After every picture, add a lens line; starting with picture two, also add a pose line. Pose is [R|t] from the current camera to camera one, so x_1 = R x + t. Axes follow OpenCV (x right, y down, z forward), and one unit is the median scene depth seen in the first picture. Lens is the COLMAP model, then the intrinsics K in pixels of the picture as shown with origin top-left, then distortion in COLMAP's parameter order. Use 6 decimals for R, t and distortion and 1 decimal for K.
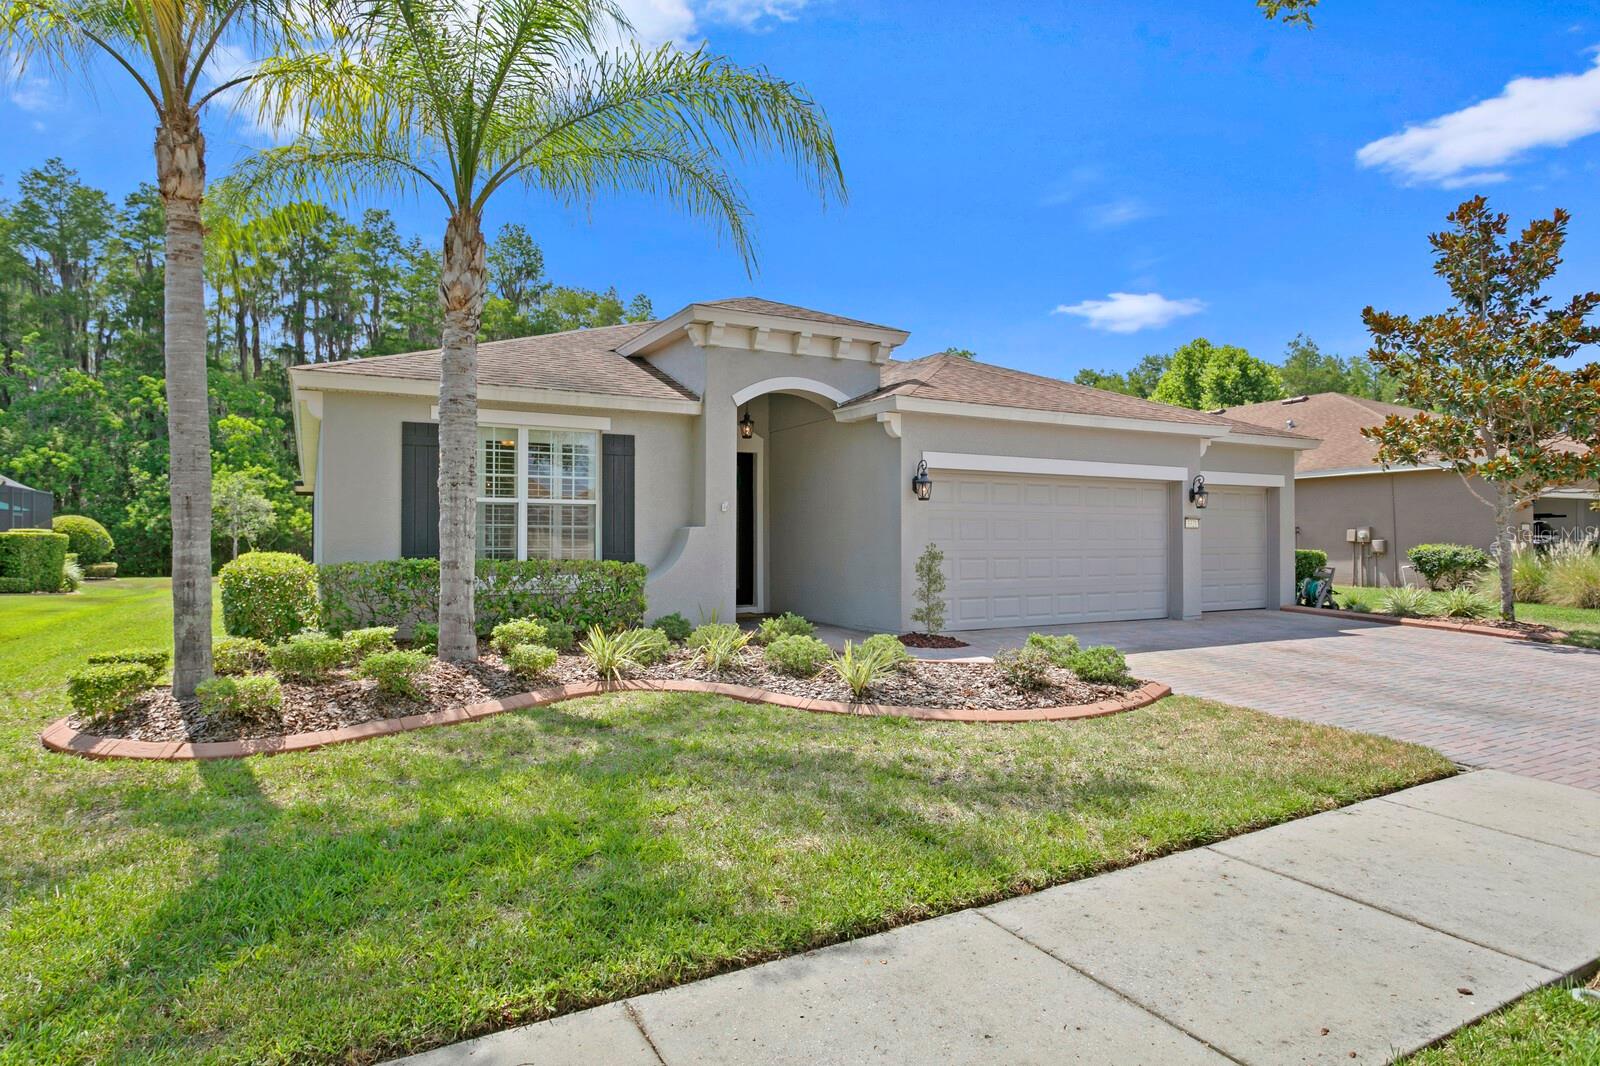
lens RADIAL K [[887.5, 0, 800.0], [0, 887.5, 533.0], [0, 0, 1]] dist [-0.034573, 0.030840]
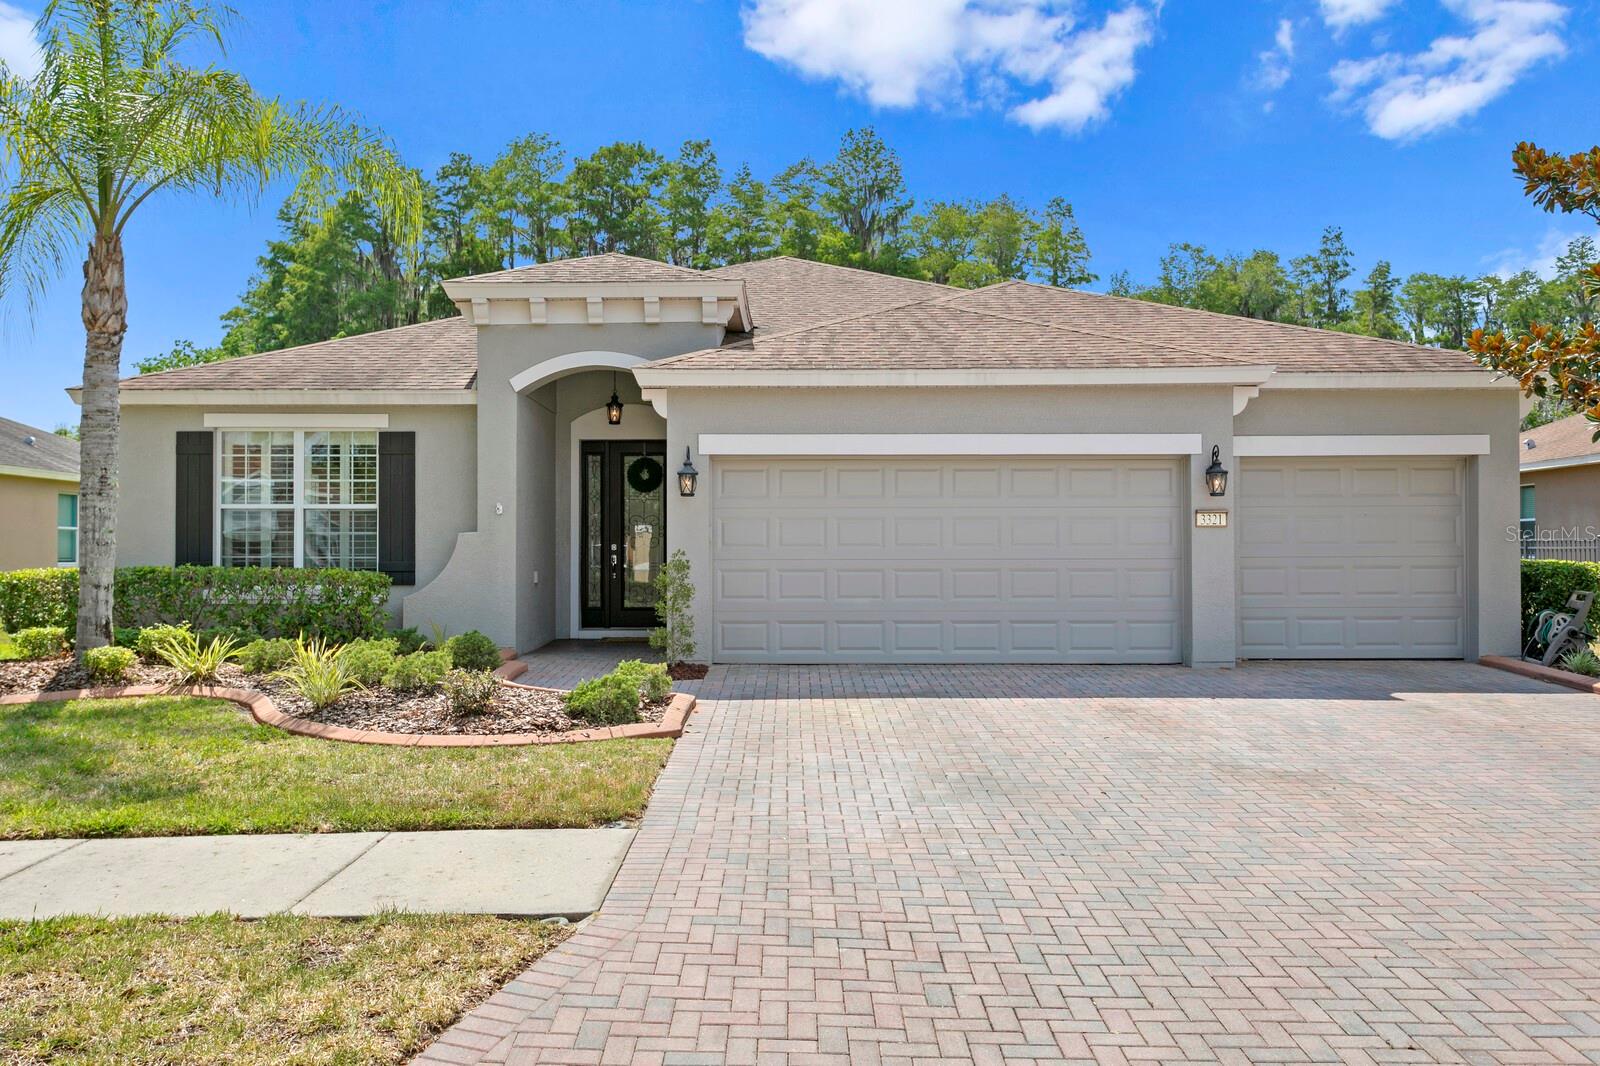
lens RADIAL K [[1298.3, 0, 806.0], [0, 1298.3, 539.8], [0, 0, 1]] dist [0.007407, 0.000059]
pose [[0.880386, -0.006559, -0.474213, 0.717189], [0.006232, 0.999978, -0.002261, 0.005265], [0.474217, -0.000965, 0.880407, 0.018846]]
